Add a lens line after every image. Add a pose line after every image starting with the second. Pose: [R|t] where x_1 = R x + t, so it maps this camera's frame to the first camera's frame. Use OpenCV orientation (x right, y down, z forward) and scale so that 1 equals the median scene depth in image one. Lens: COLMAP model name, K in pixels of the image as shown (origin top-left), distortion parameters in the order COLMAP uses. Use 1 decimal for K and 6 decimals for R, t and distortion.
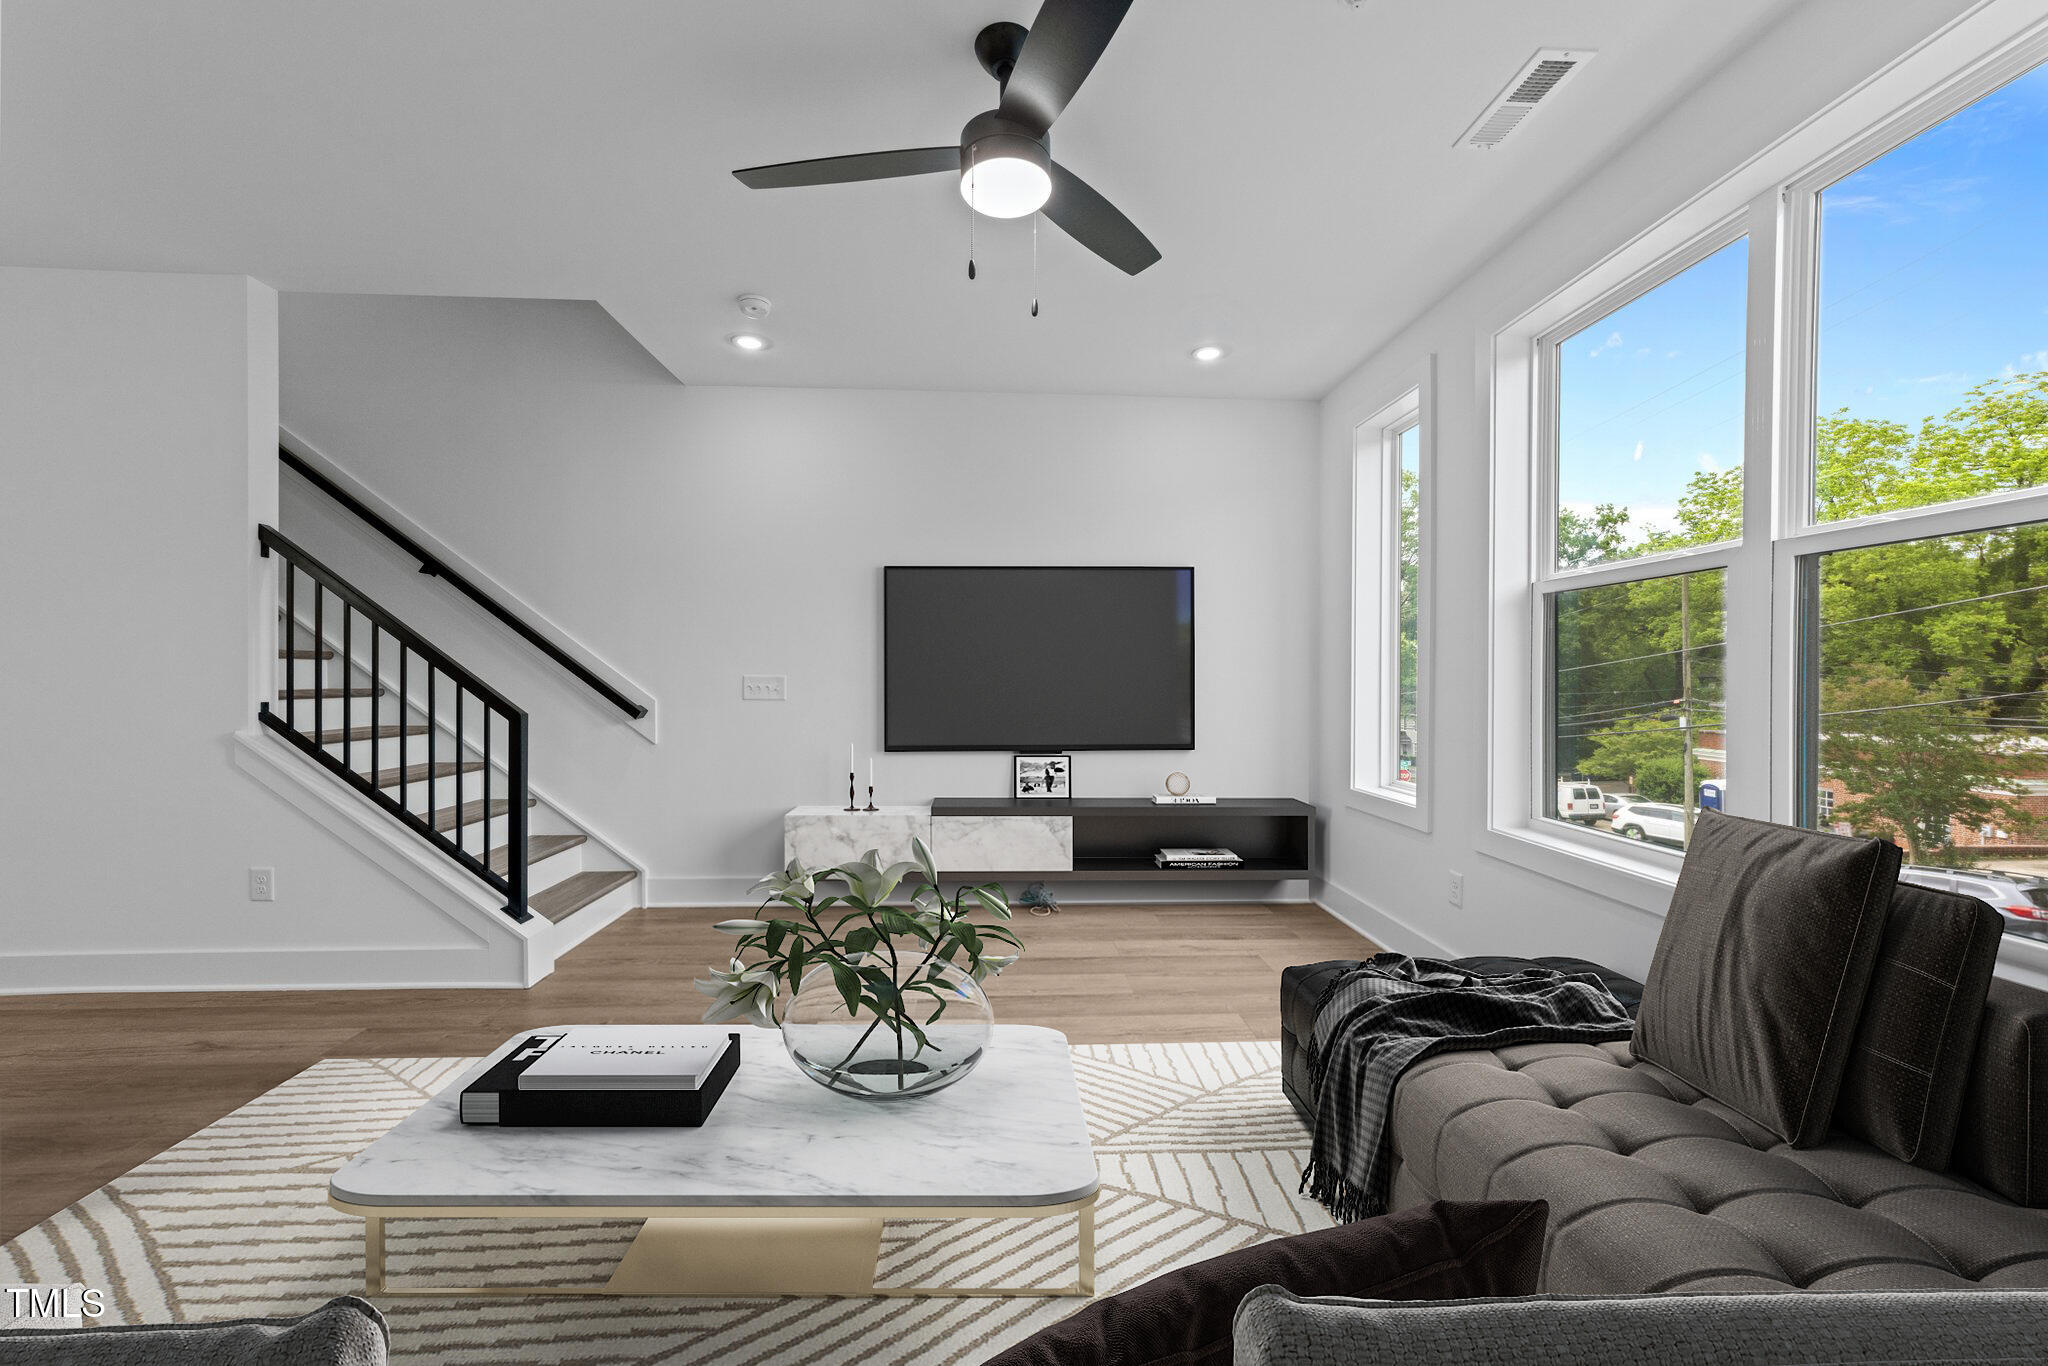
lens RADIAL K [[773.2, 0, 1024.0], [0, 773.2, 683.0], [0, 0, 1]] dist [-0.003588, -0.000172]
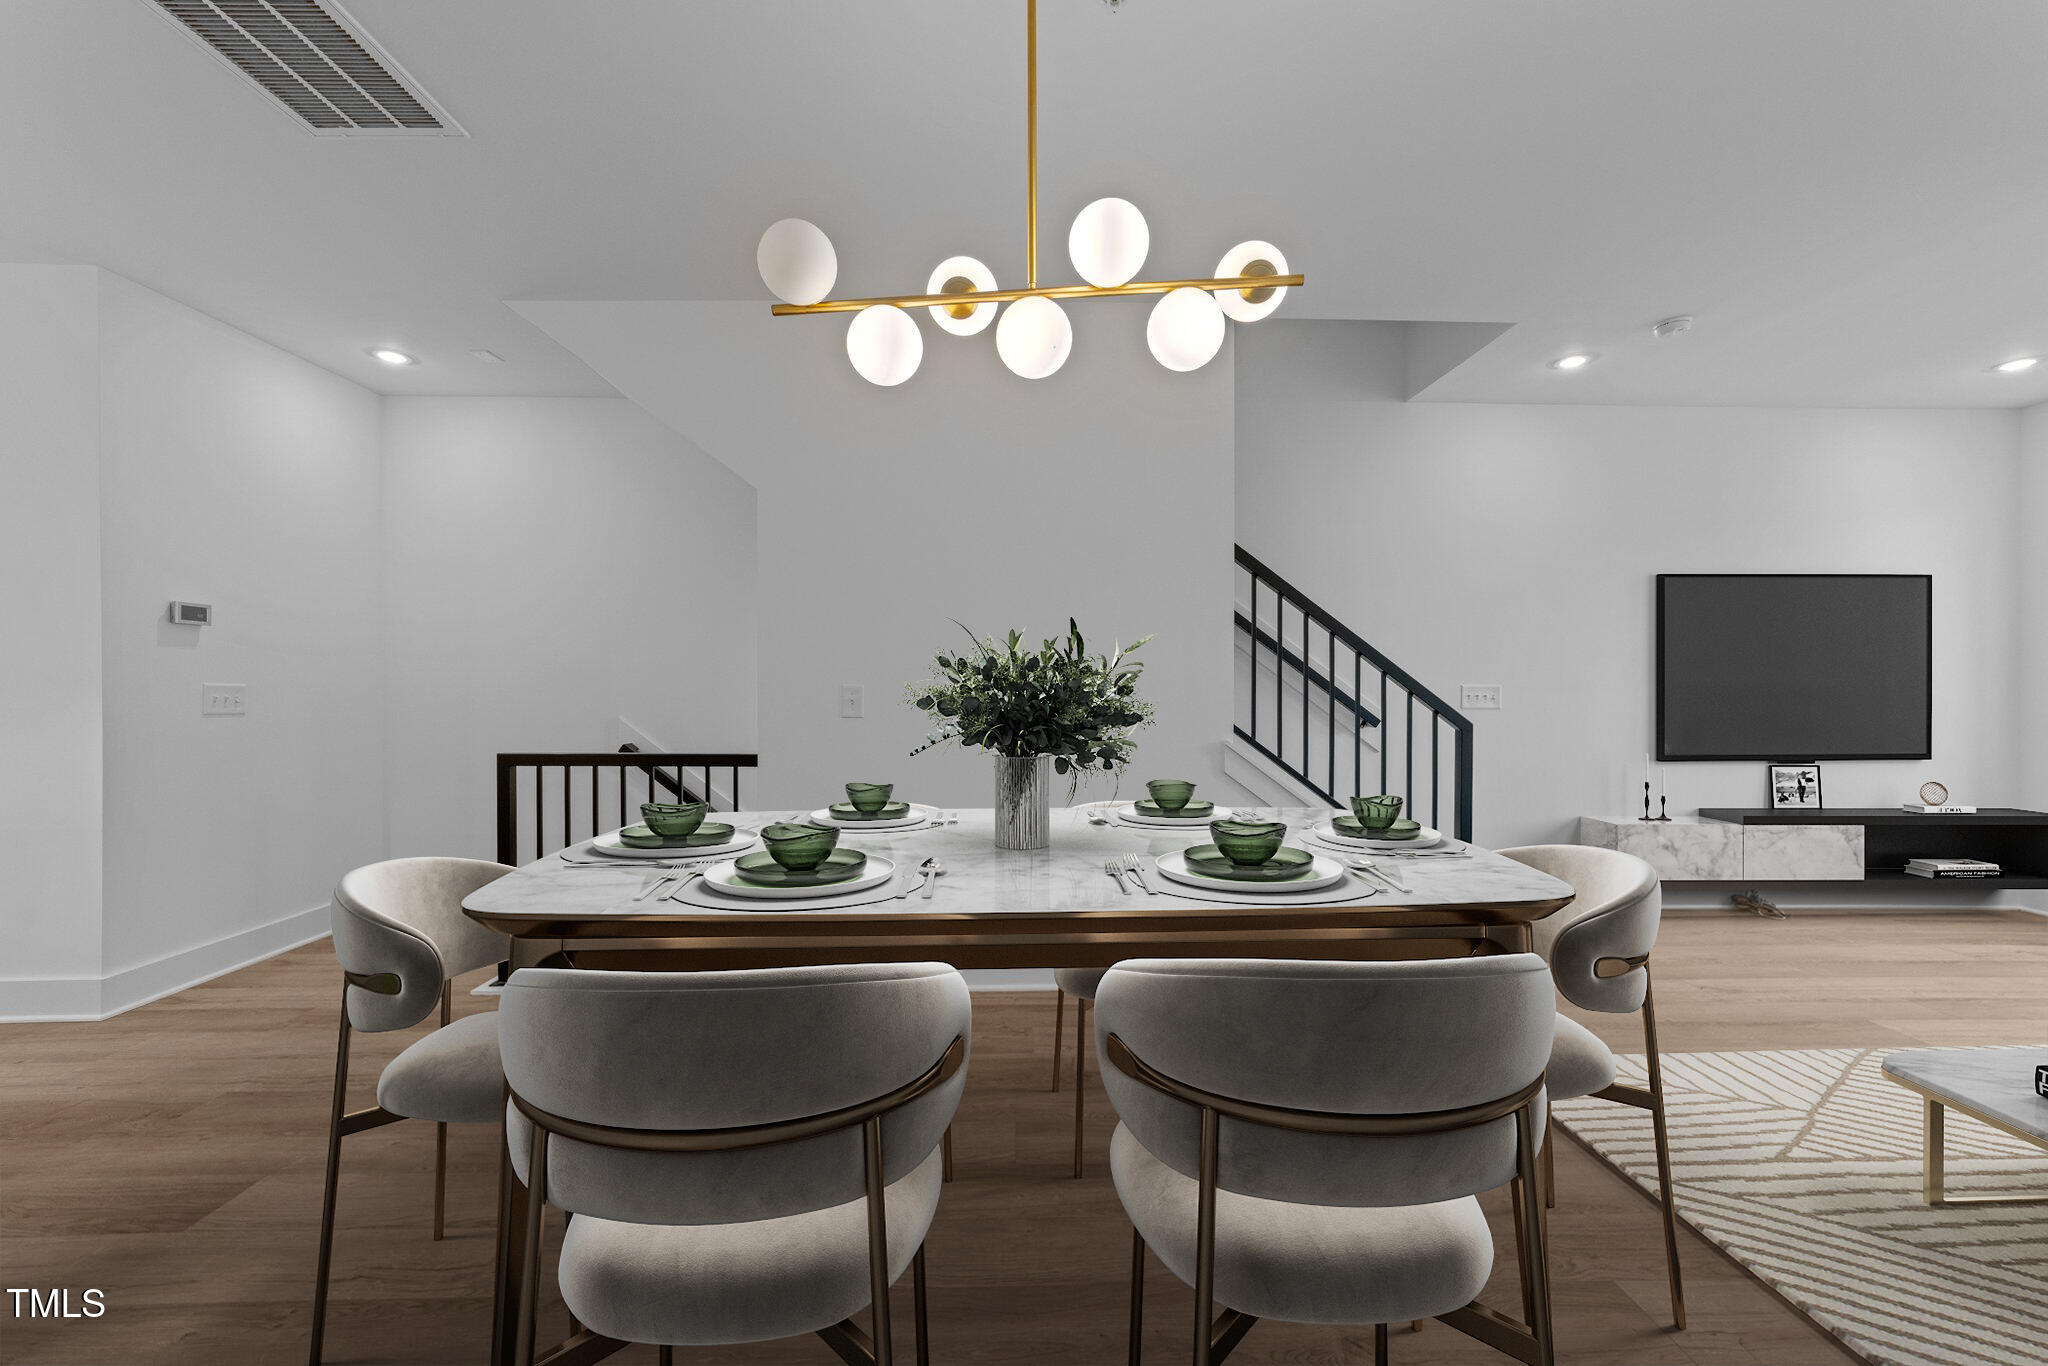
lens RADIAL K [[809.6, 0, 1019.8], [0, 809.6, 704.3], [0, 0, 1]] dist [0.016094, 0.000109]
pose [[0.999848, -0.003686, 0.017043, -0.997894], [0.003688, 0.999993, -0.000130, 0.011873], [-0.017043, 0.000192, 0.999855, -0.040574]]
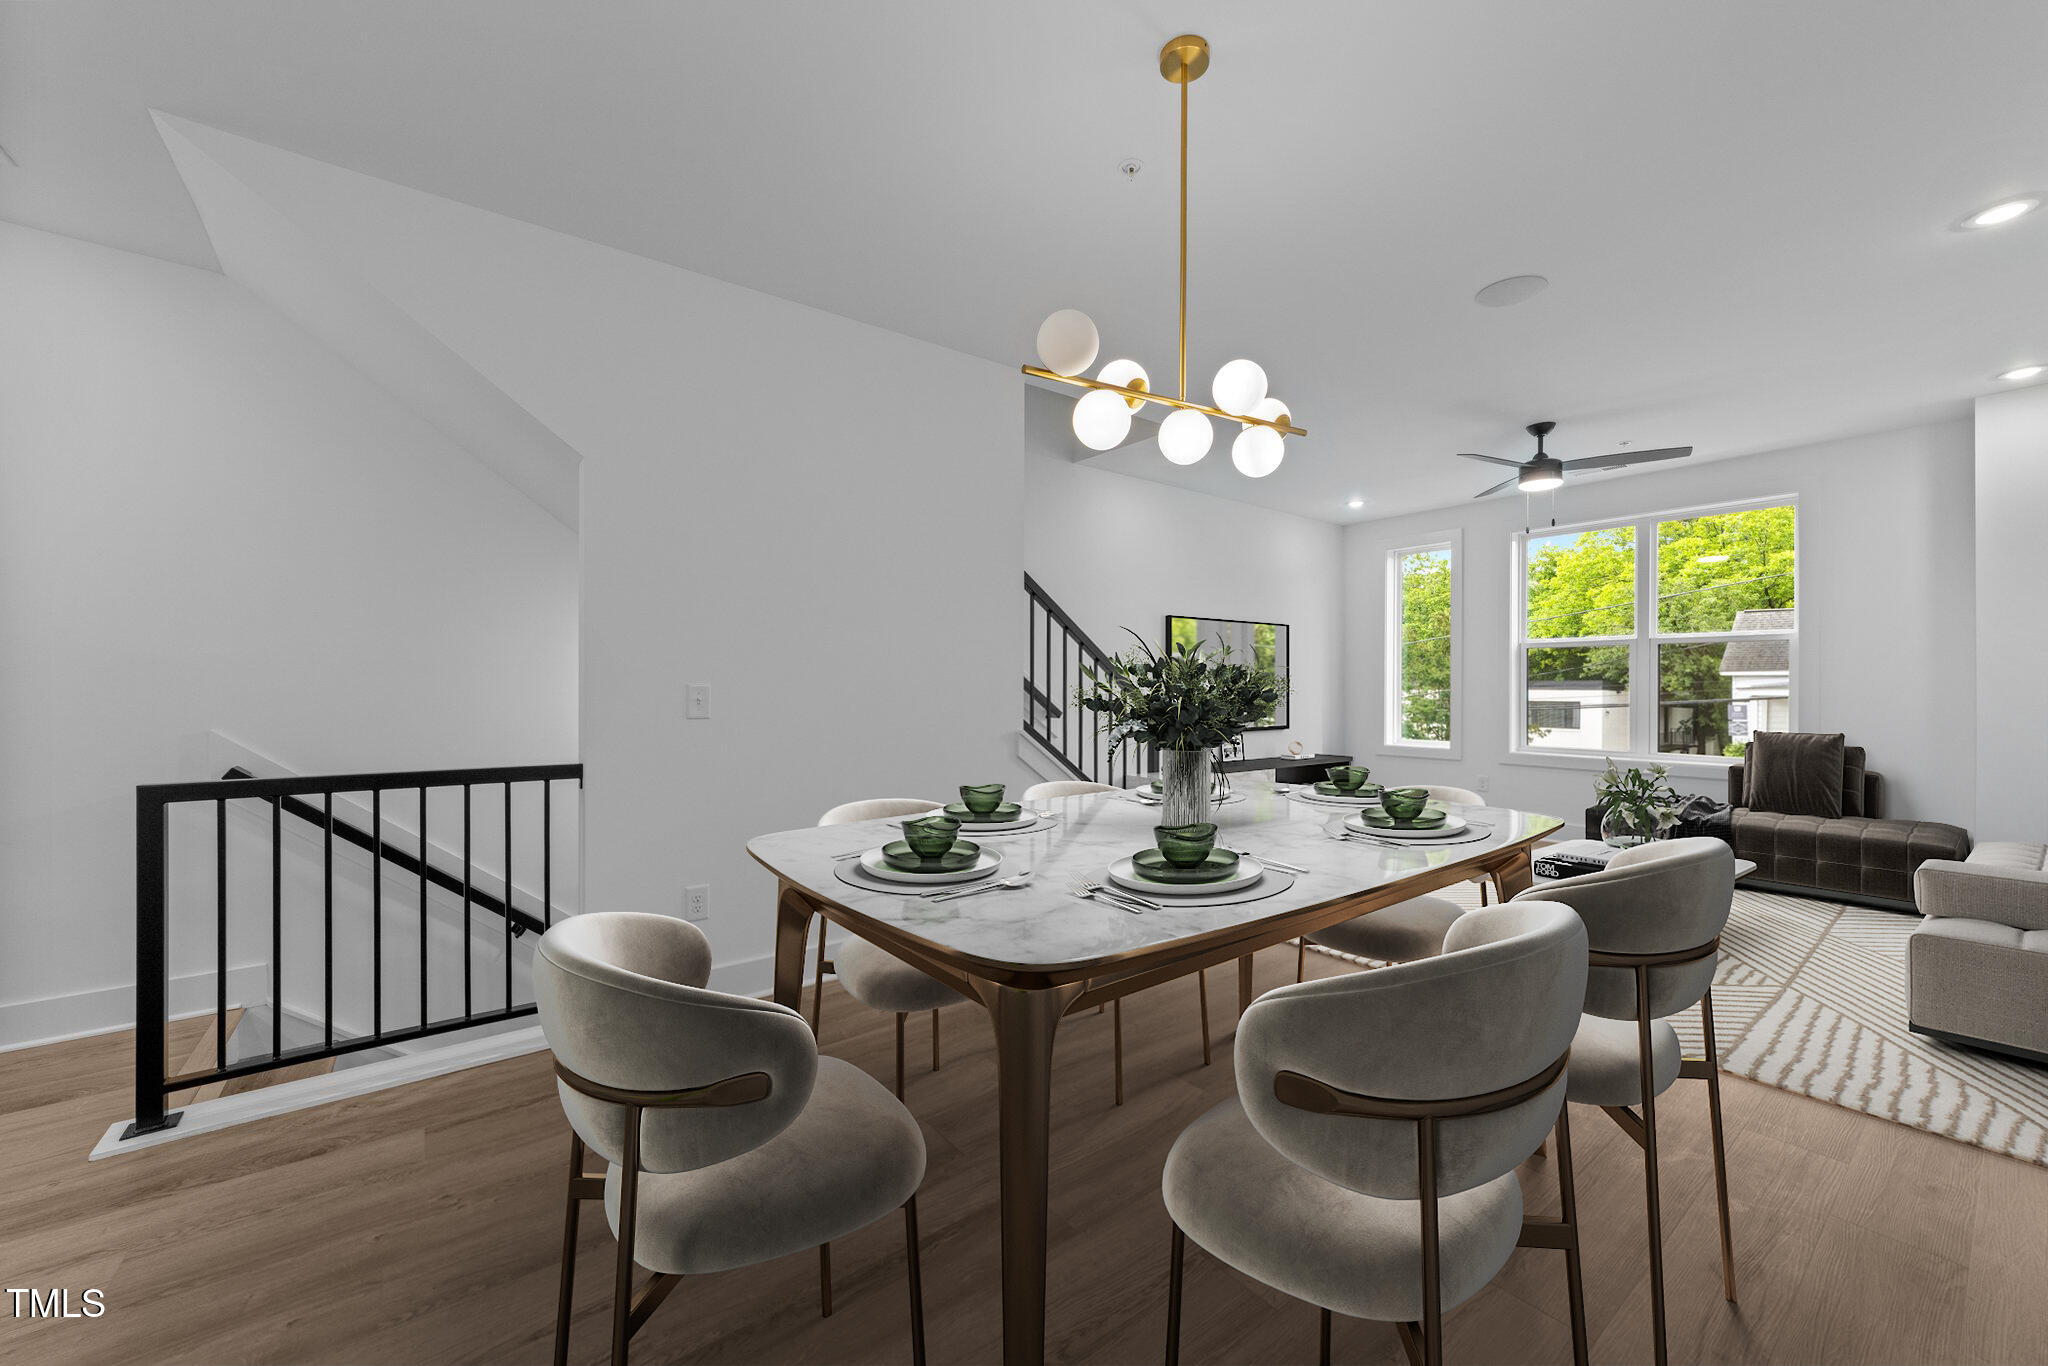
lens RADIAL K [[773.2, 0, 1024.0], [0, 773.2, 683.0], [0, 0, 1]] dist [-0.003588, -0.000172]
pose [[0.789644, -0.000324, 0.613566, -1.290016], [0.004261, 0.999979, -0.004956, -0.004925], [-0.613551, 0.006528, 0.789628, 0.013161]]
